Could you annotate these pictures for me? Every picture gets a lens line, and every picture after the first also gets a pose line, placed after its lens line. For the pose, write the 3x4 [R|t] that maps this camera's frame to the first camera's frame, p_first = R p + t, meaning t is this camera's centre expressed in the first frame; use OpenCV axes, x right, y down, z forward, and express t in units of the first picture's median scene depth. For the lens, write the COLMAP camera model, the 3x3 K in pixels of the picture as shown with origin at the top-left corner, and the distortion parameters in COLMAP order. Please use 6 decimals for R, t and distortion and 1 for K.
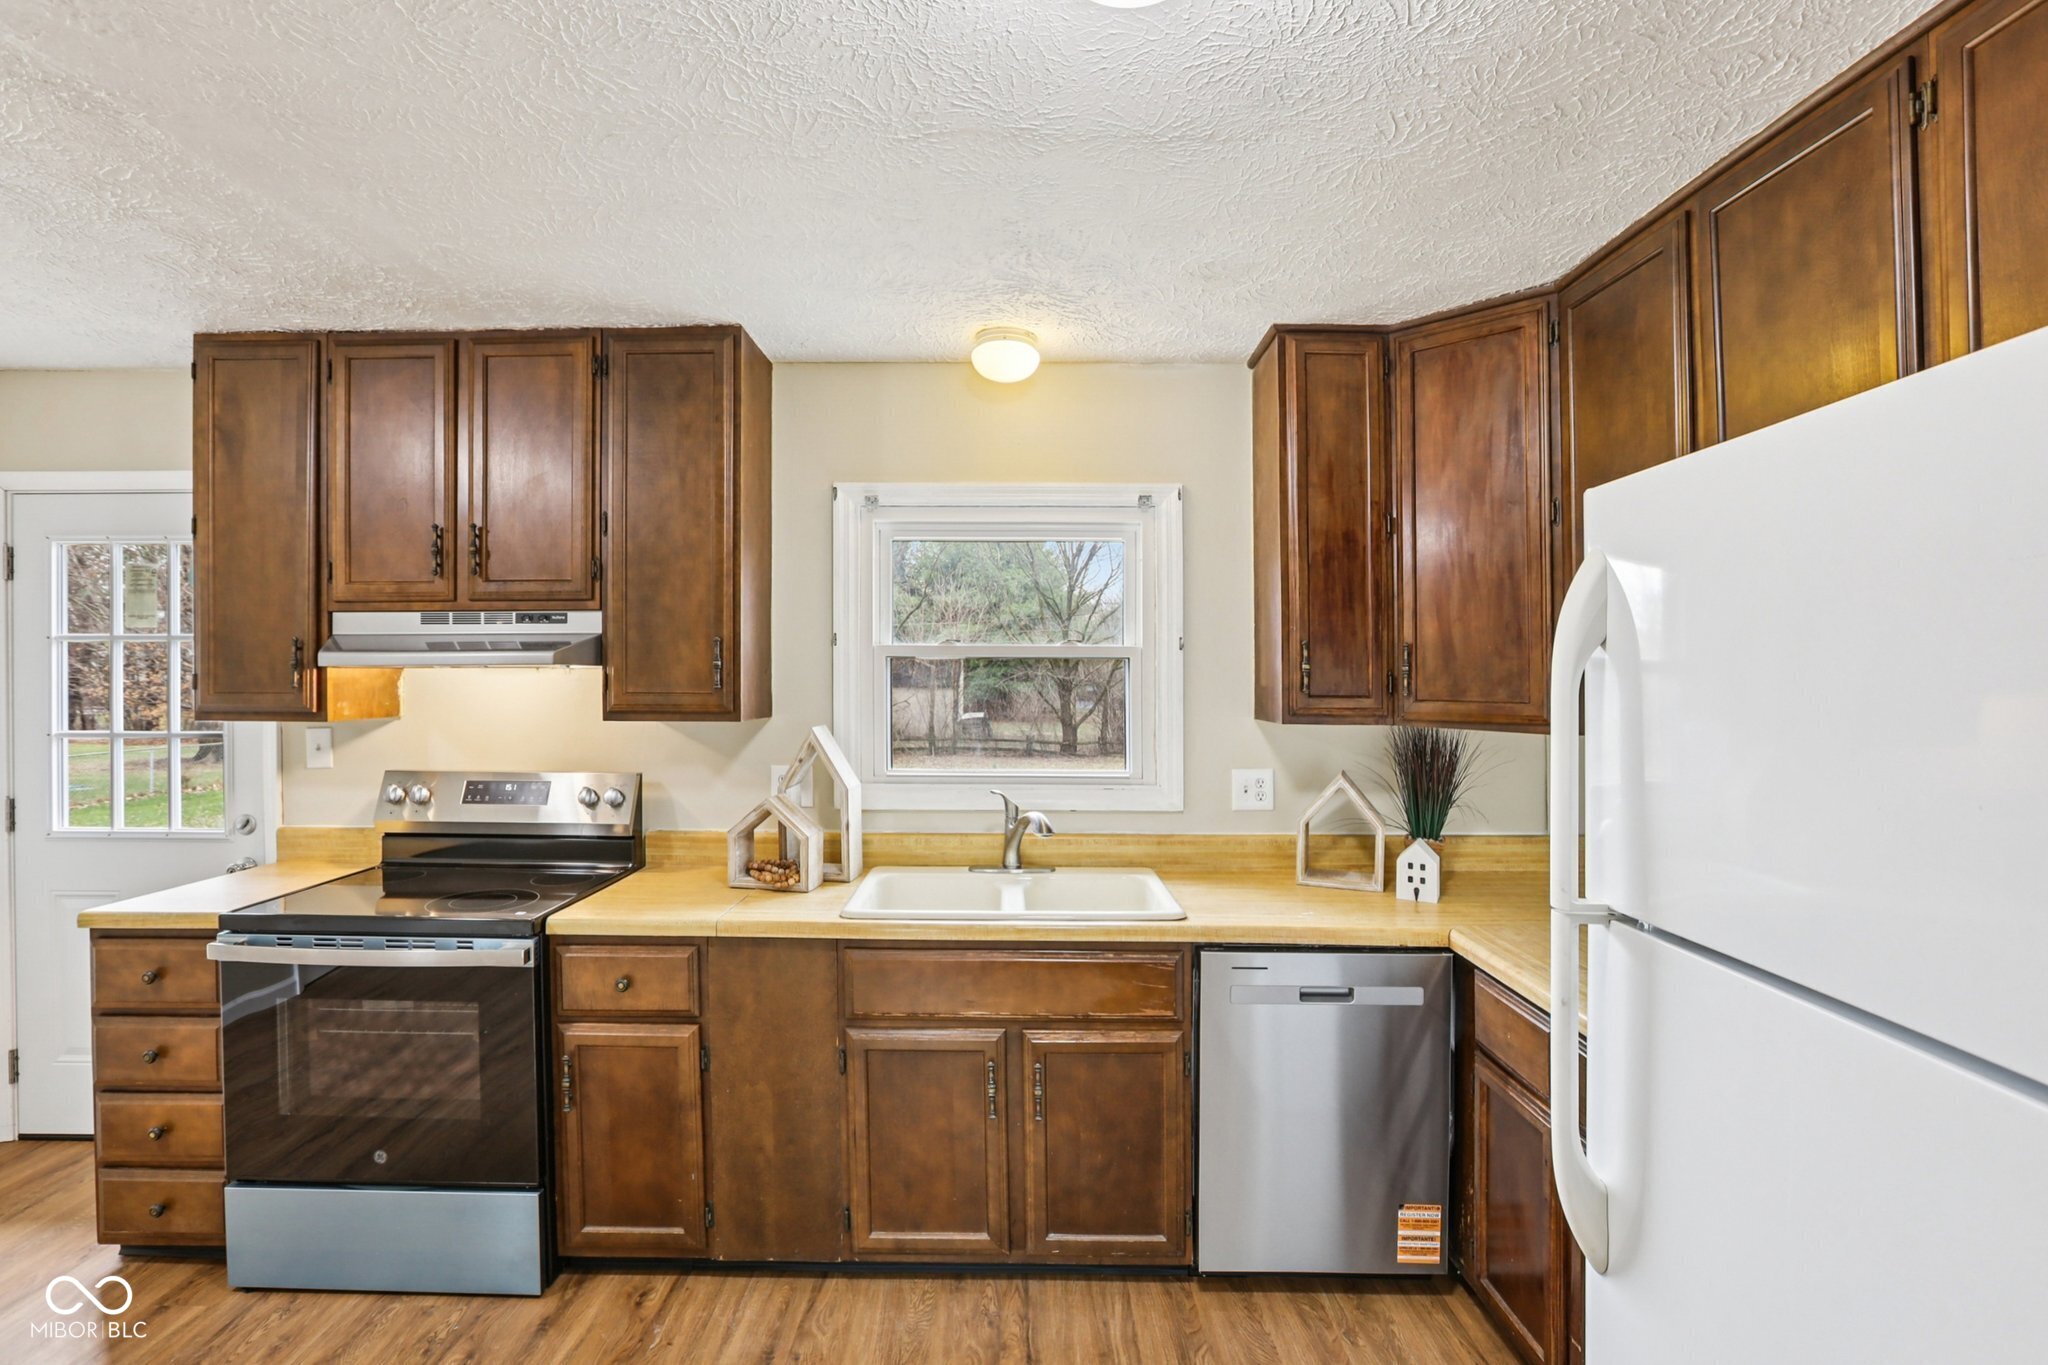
lens RADIAL K [[962.2, 0, 1007.5], [0, 962.2, 684.8], [0, 0, 1]] dist [-0.049099, 0.023764]
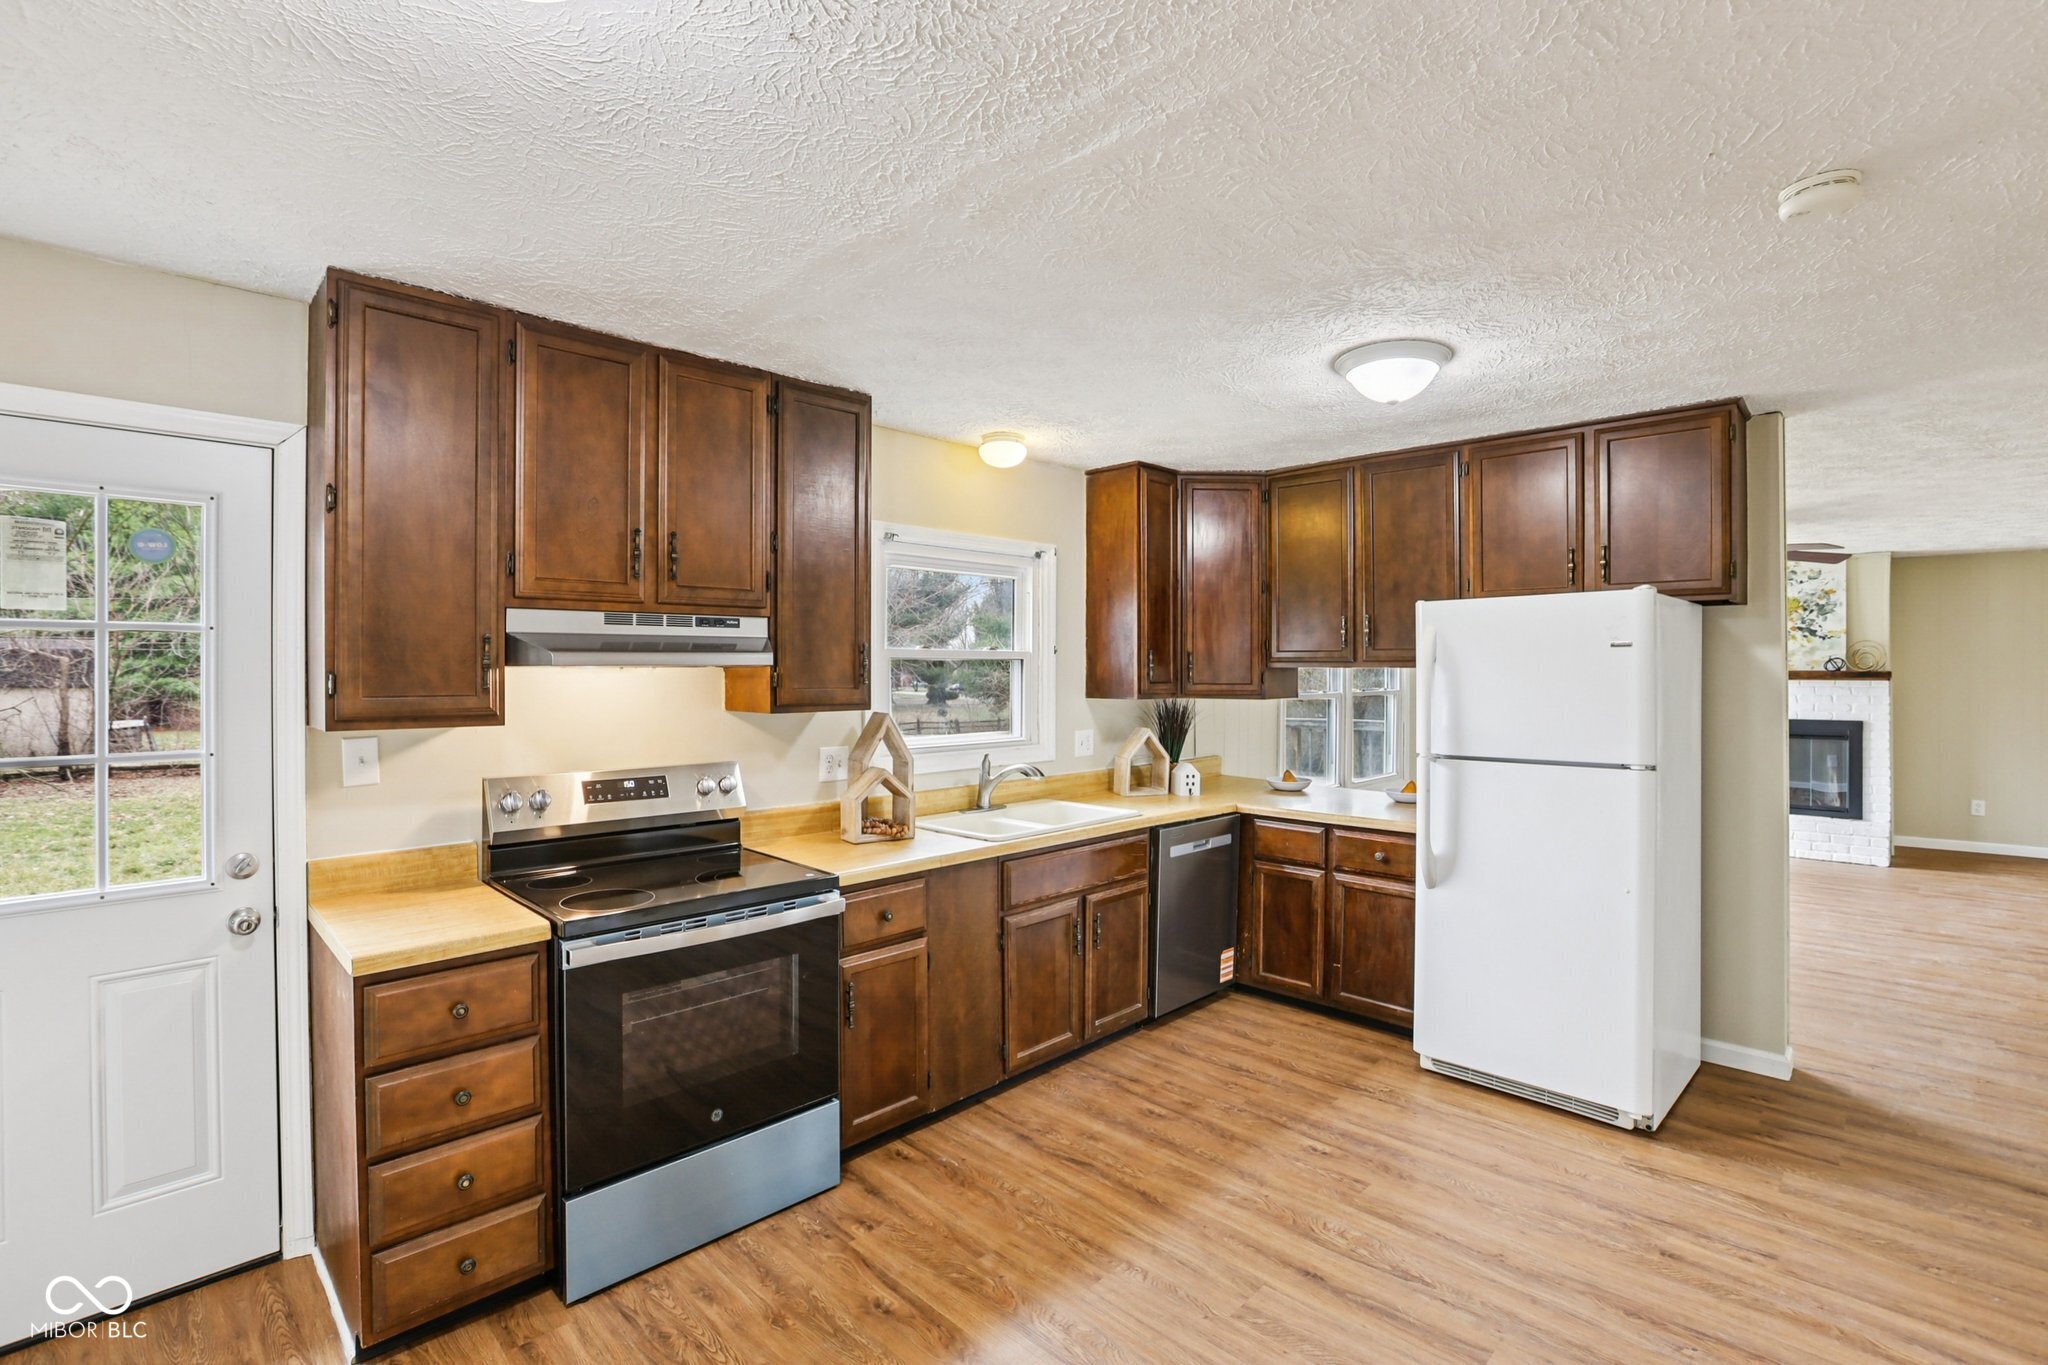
lens RADIAL K [[939.6, 0, 1022.9], [0, 939.6, 675.6], [0, 0, 1]] dist [-0.065260, 0.026762]
pose [[0.691011, -0.007919, 0.722801, -1.039296], [0.011193, 0.999937, 0.000255, -0.004560], [-0.722758, 0.007914, 0.691056, 0.000600]]
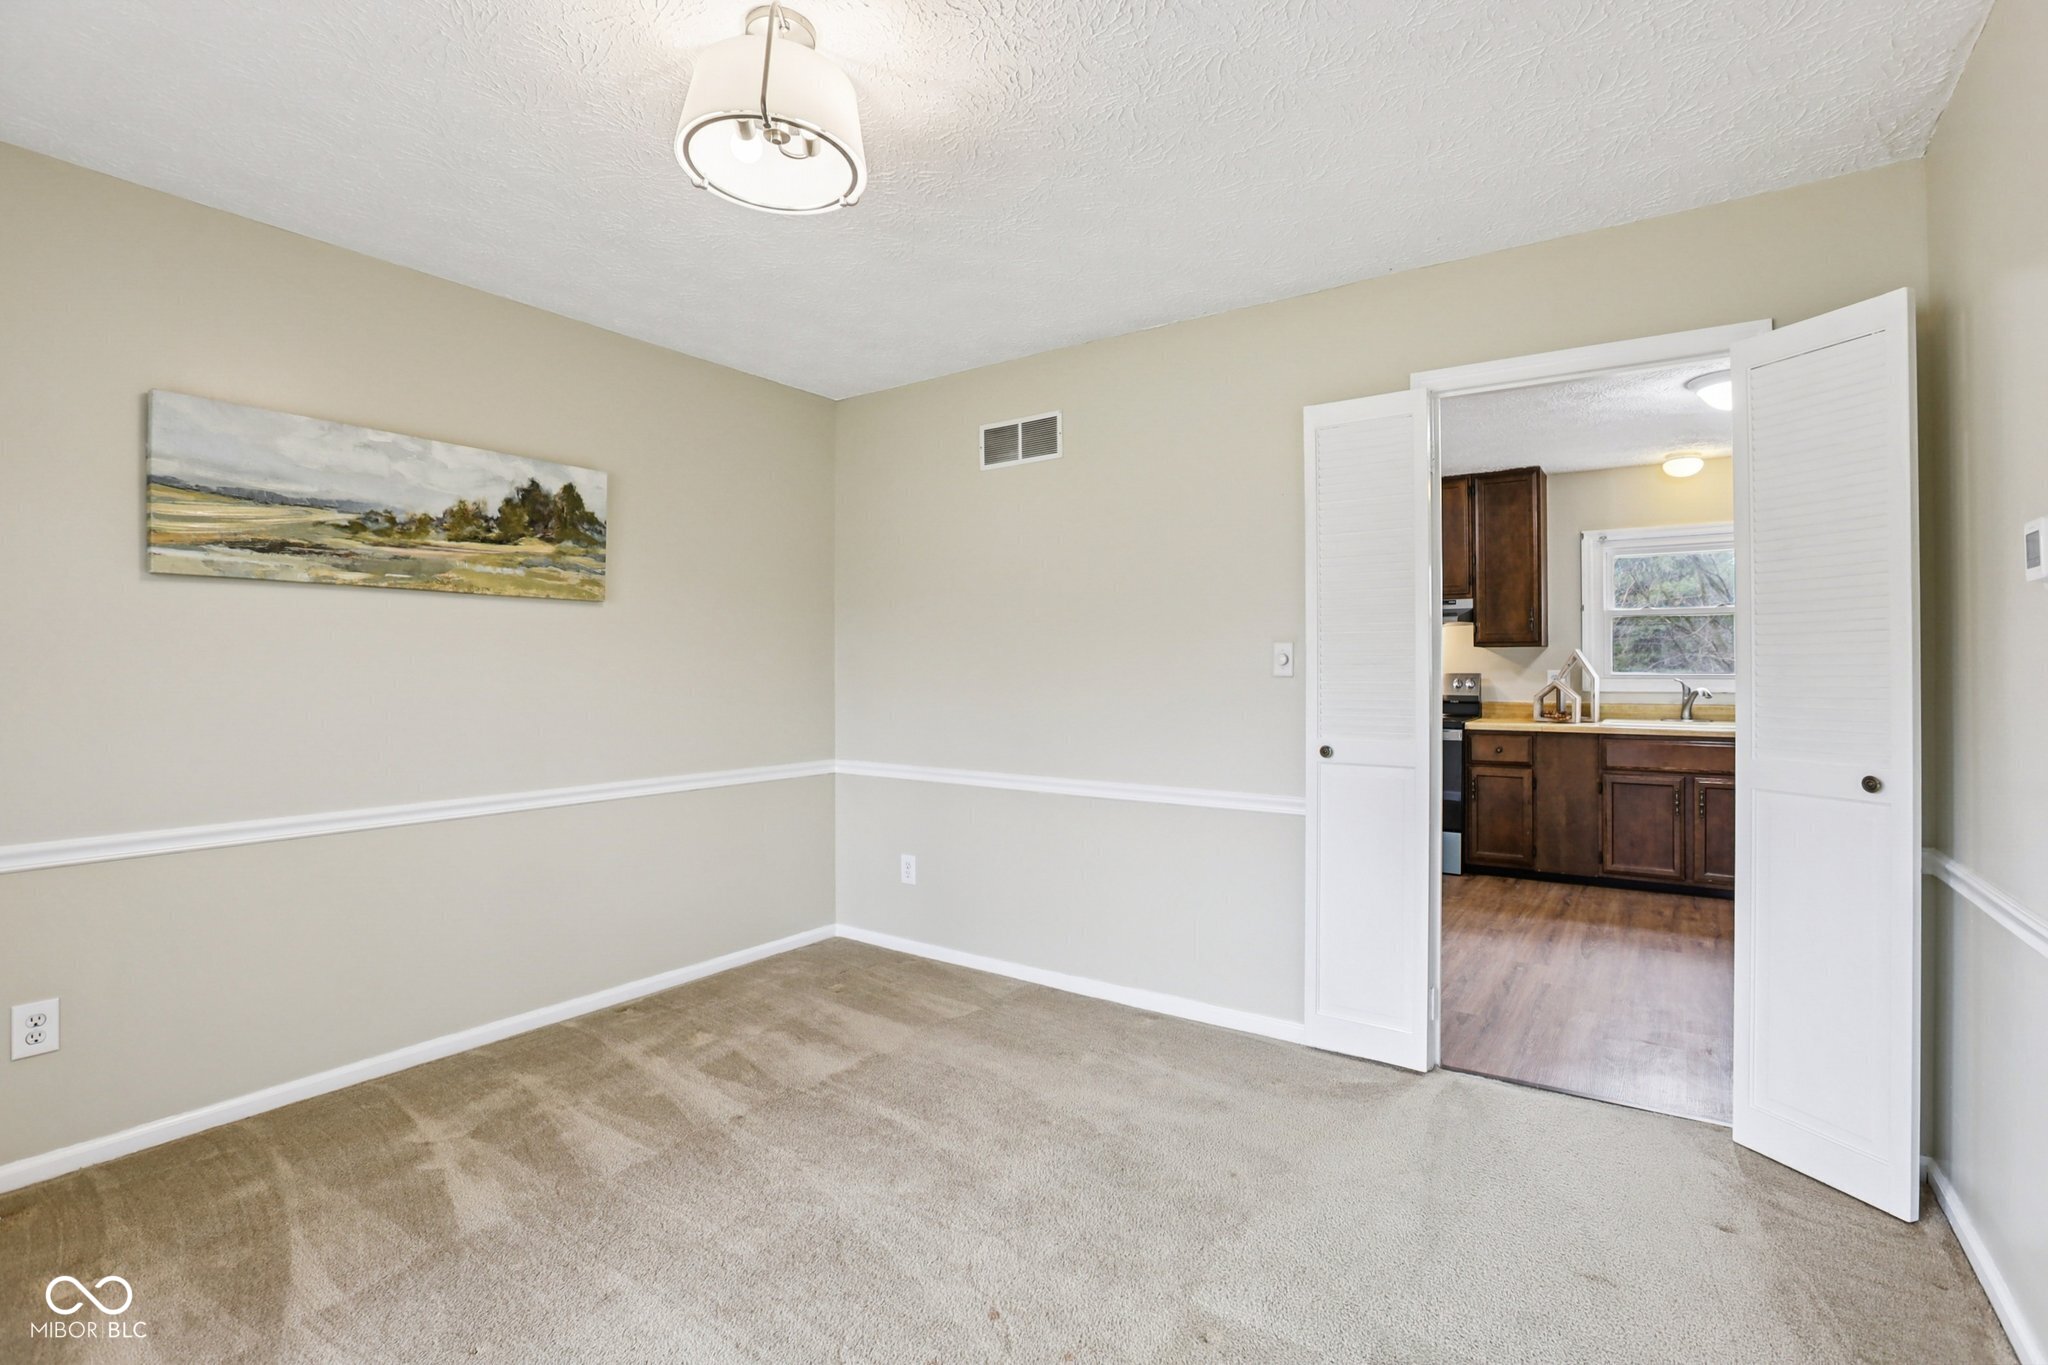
lens RADIAL K [[939.6, 0, 1022.9], [0, 939.6, 675.6], [0, 0, 1]] dist [-0.065260, 0.026762]
pose [[0.821458, -0.000337, -0.570268, -0.047598], [-0.001191, 0.999997, -0.002307, 0.115364], [0.570267, 0.002574, 0.821455, -1.445011]]
